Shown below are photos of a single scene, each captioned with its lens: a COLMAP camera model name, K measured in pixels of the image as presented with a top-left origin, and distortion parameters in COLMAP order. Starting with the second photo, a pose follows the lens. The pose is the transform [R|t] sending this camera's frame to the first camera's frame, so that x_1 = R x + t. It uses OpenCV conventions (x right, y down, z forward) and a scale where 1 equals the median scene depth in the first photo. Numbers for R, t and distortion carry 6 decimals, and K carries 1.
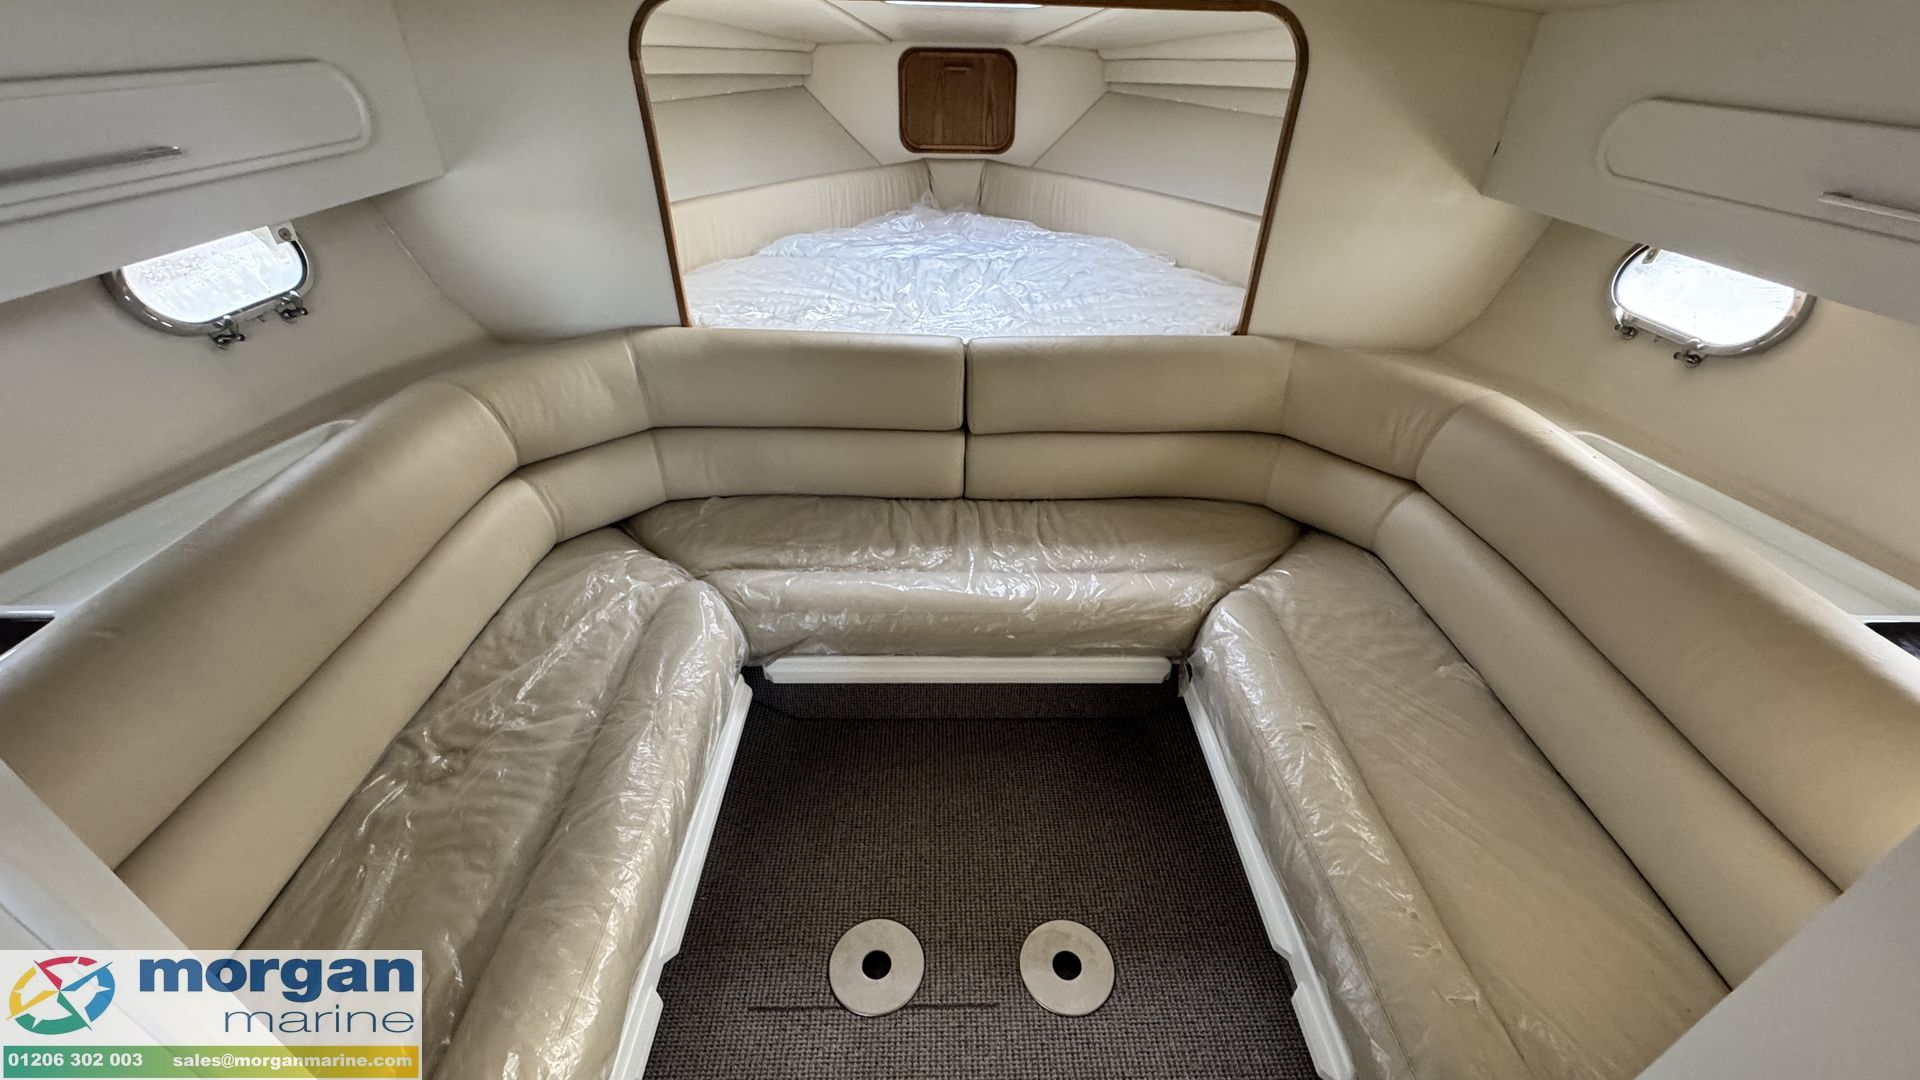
lens RADIAL K [[765.3, 0, 960.0], [0, 765.3, 540.0], [0, 0, 1]] dist [0.000823, 0.000290]
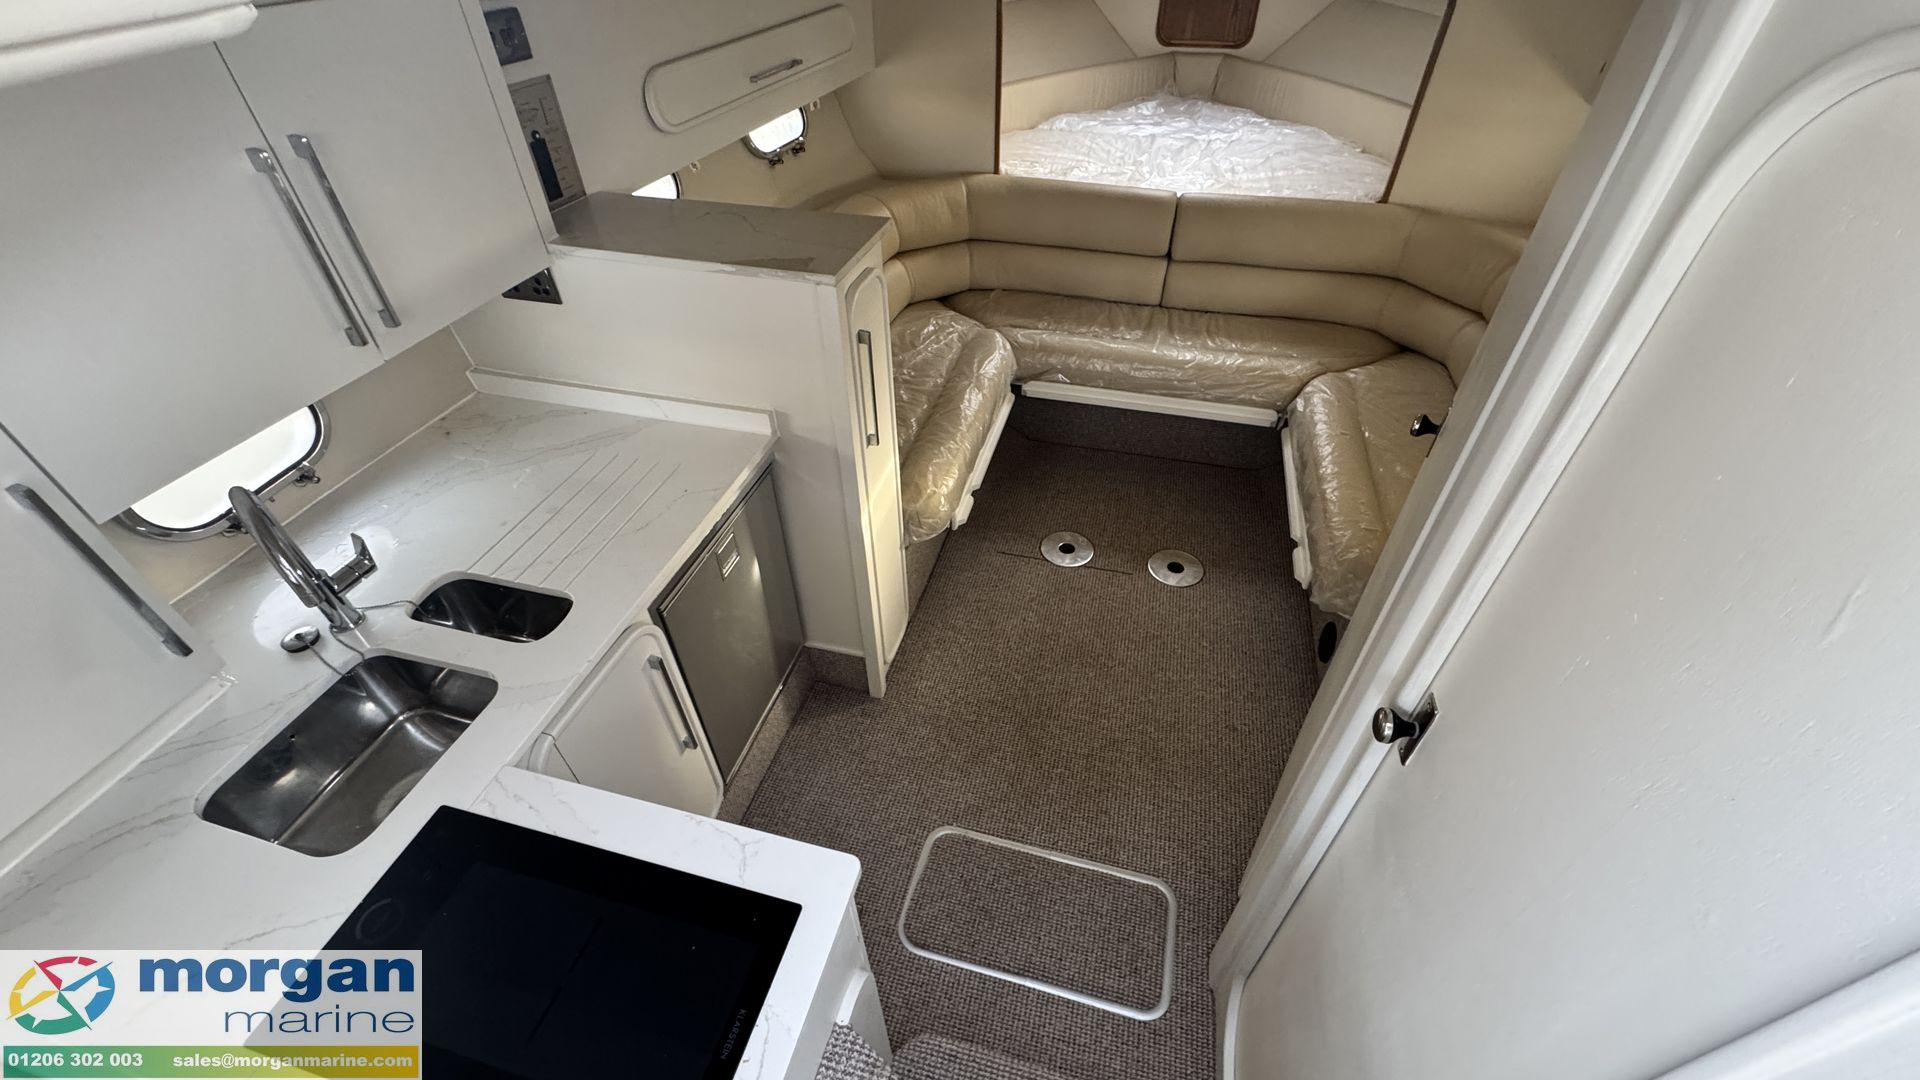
lens RADIAL K [[765.3, 0, 960.0], [0, 765.3, 540.0], [0, 0, 1]] dist [0.000823, 0.000290]
pose [[0.963079, 0.159772, -0.216683, 0.027311], [-0.130991, 0.981258, 0.141327, 0.248303], [0.235202, -0.107726, 0.965958, -0.620371]]
